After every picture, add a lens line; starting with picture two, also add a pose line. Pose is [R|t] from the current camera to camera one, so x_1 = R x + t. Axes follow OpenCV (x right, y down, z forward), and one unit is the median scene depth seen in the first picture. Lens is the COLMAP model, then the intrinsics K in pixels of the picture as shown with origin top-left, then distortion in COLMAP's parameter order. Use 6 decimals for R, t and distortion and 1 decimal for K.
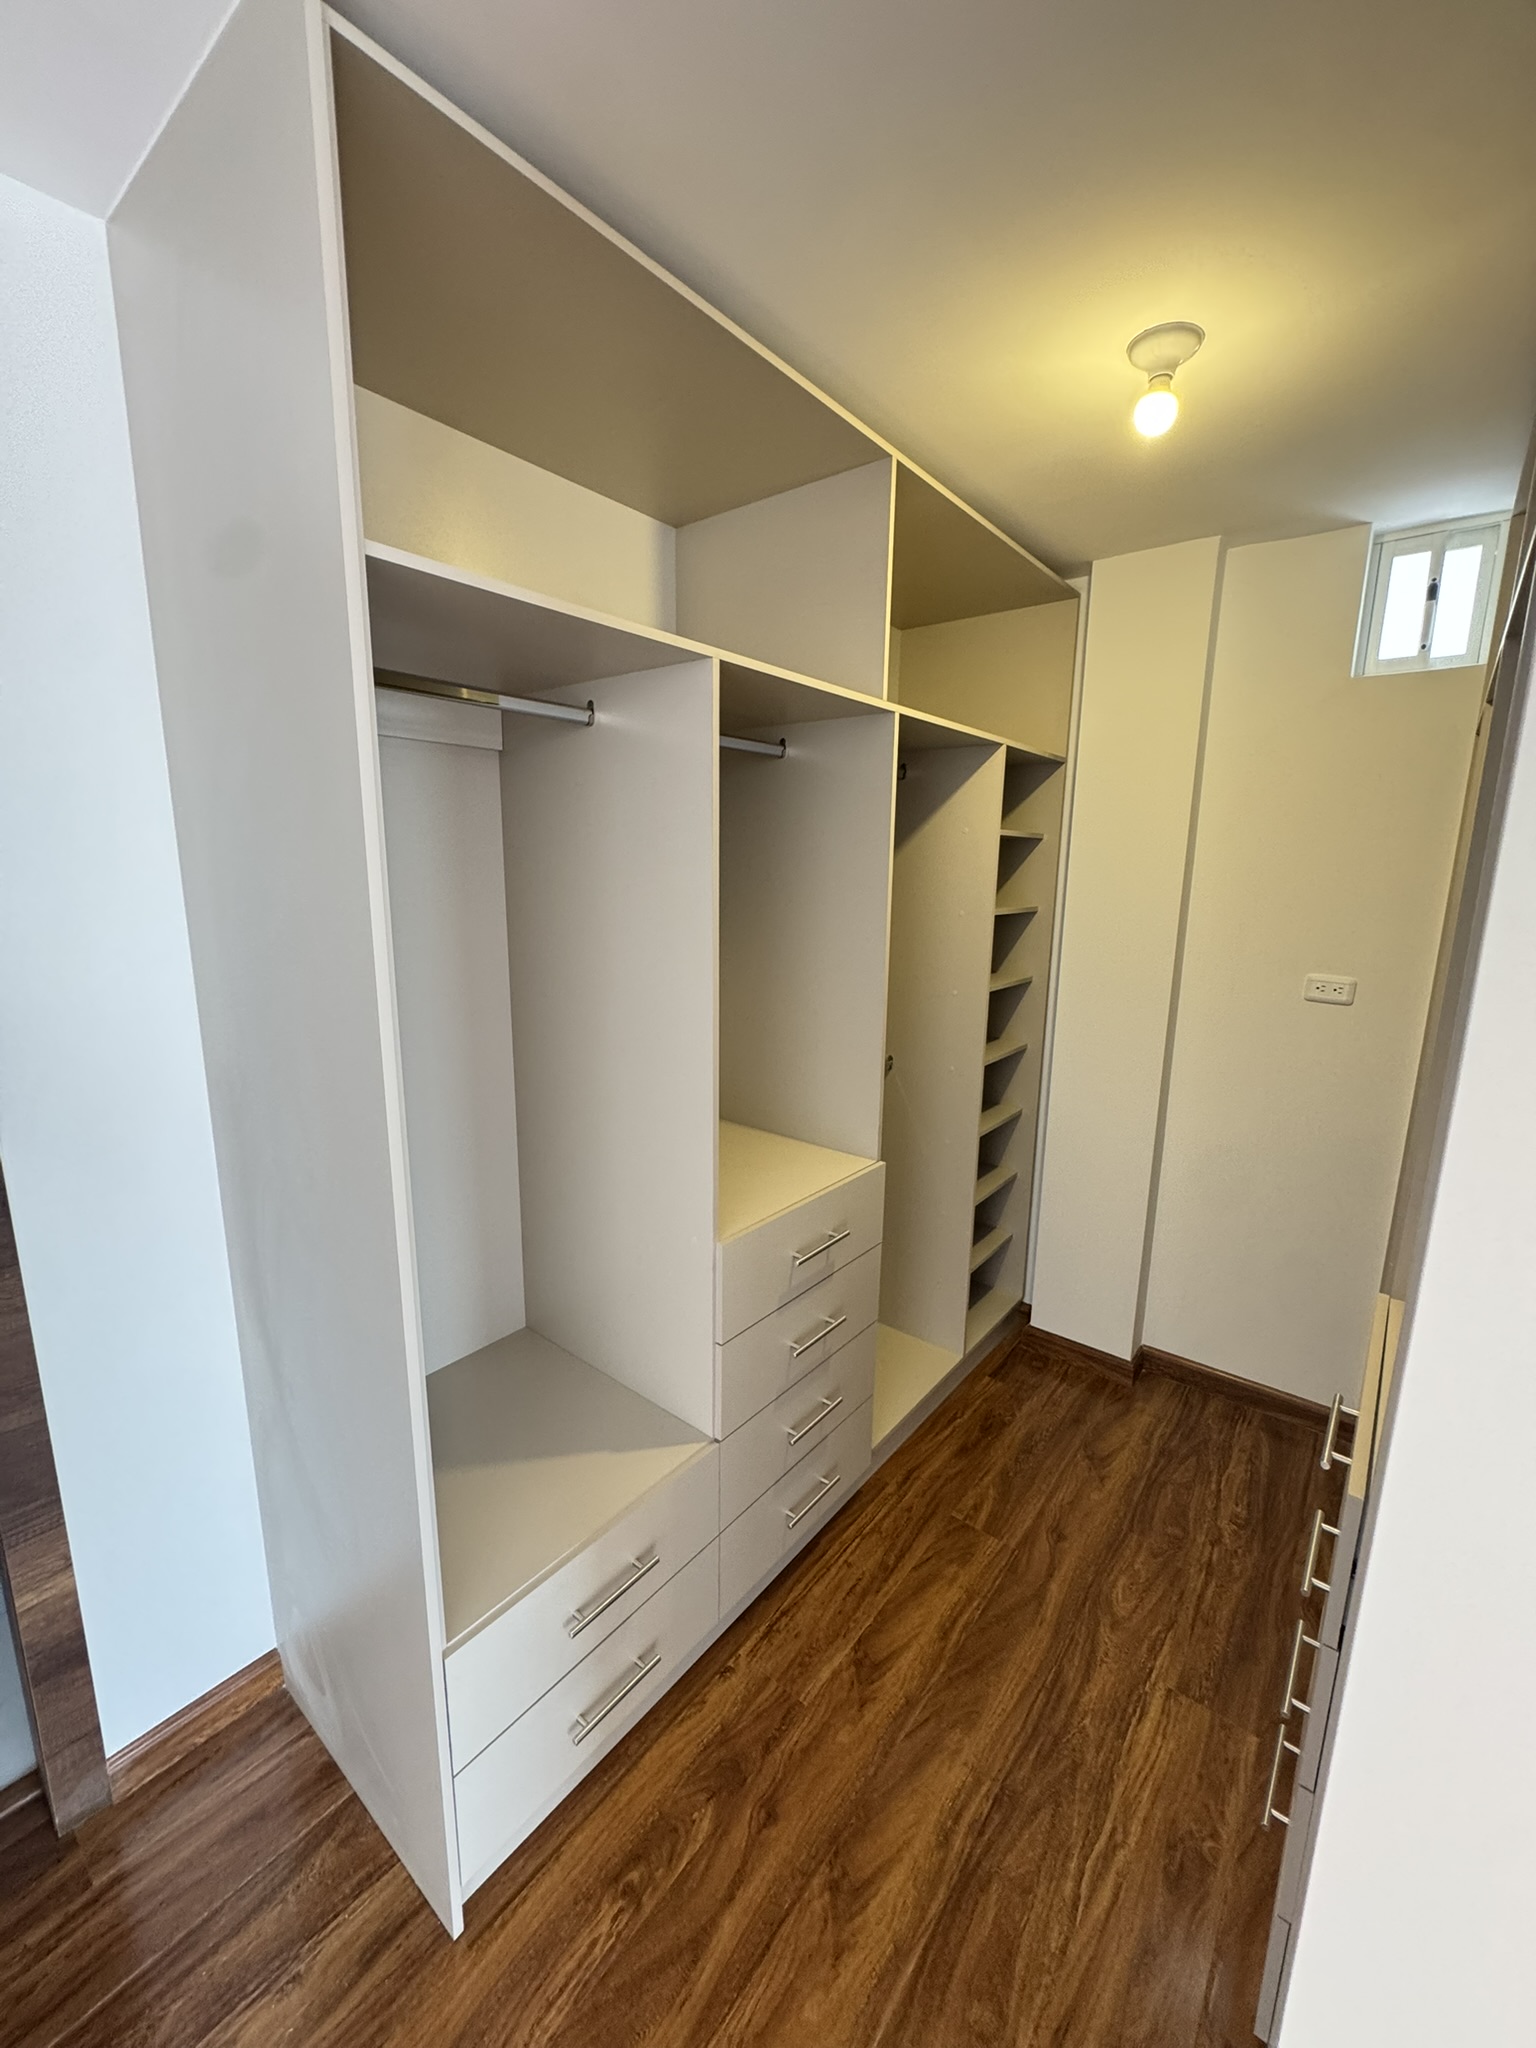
lens RADIAL K [[815.6, 0, 776.5], [0, 815.6, 1017.6], [0, 0, 1]] dist [-0.005594, 0.000671]
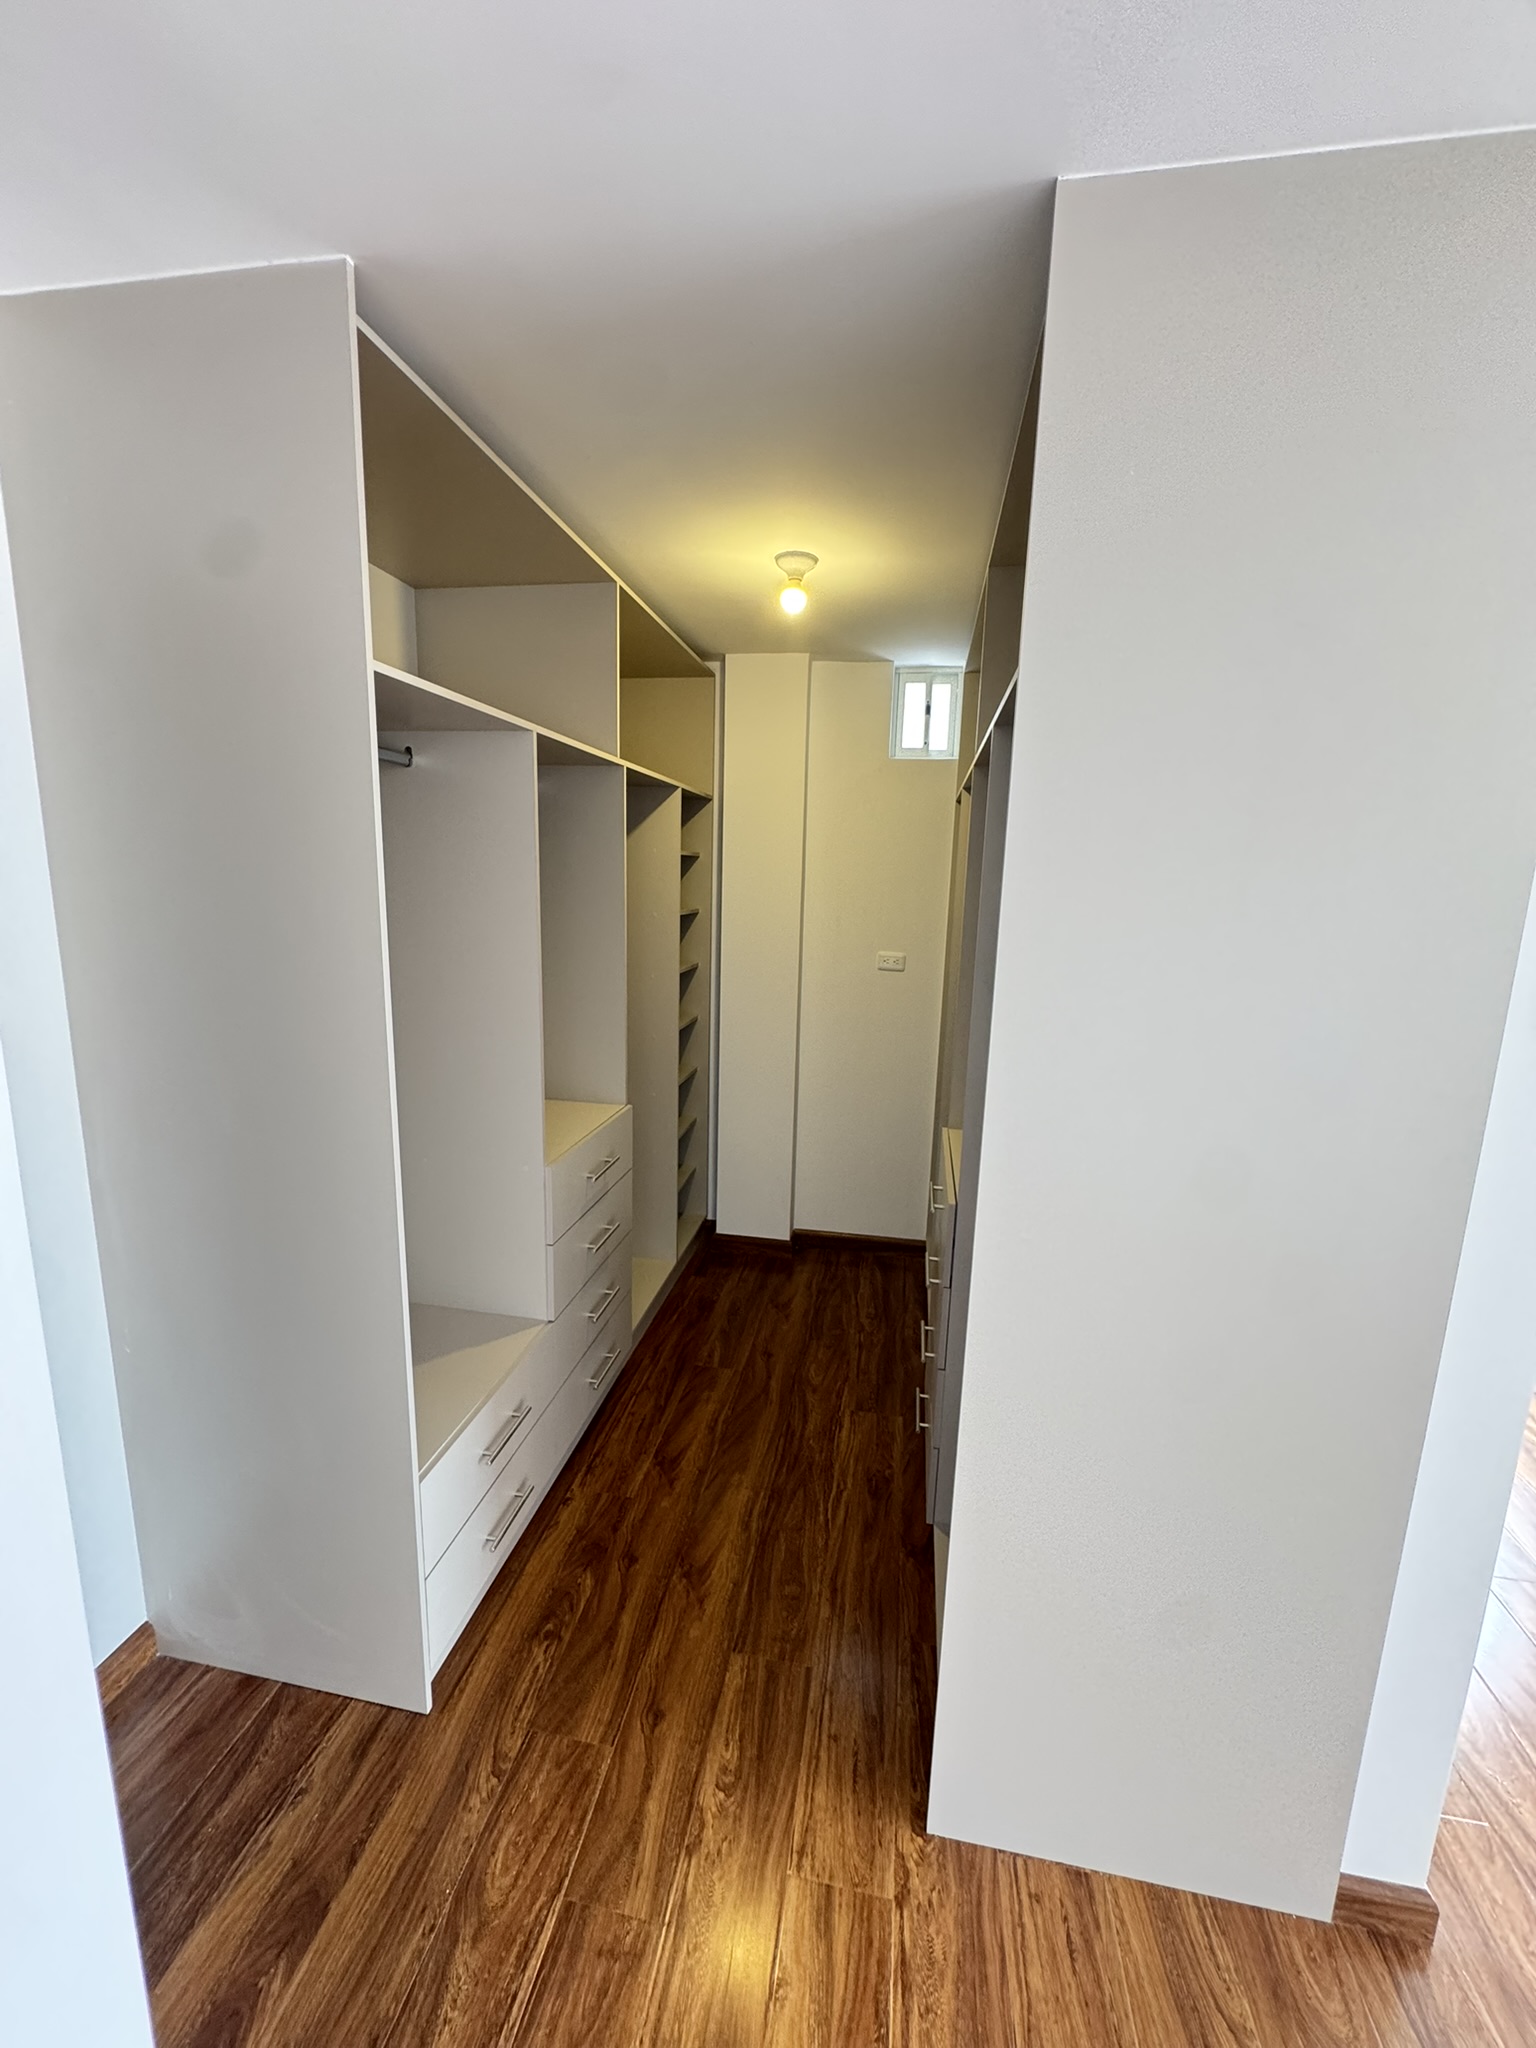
lens RADIAL K [[815.6, 0, 786.0], [0, 815.6, 1013.4], [0, 0, 1]] dist [-0.005594, 0.000671]
pose [[0.870644, -0.071154, 0.486741, -0.326526], [0.074432, 0.997146, 0.012628, 0.037638], [-0.486250, 0.025235, 0.873455, -0.315690]]
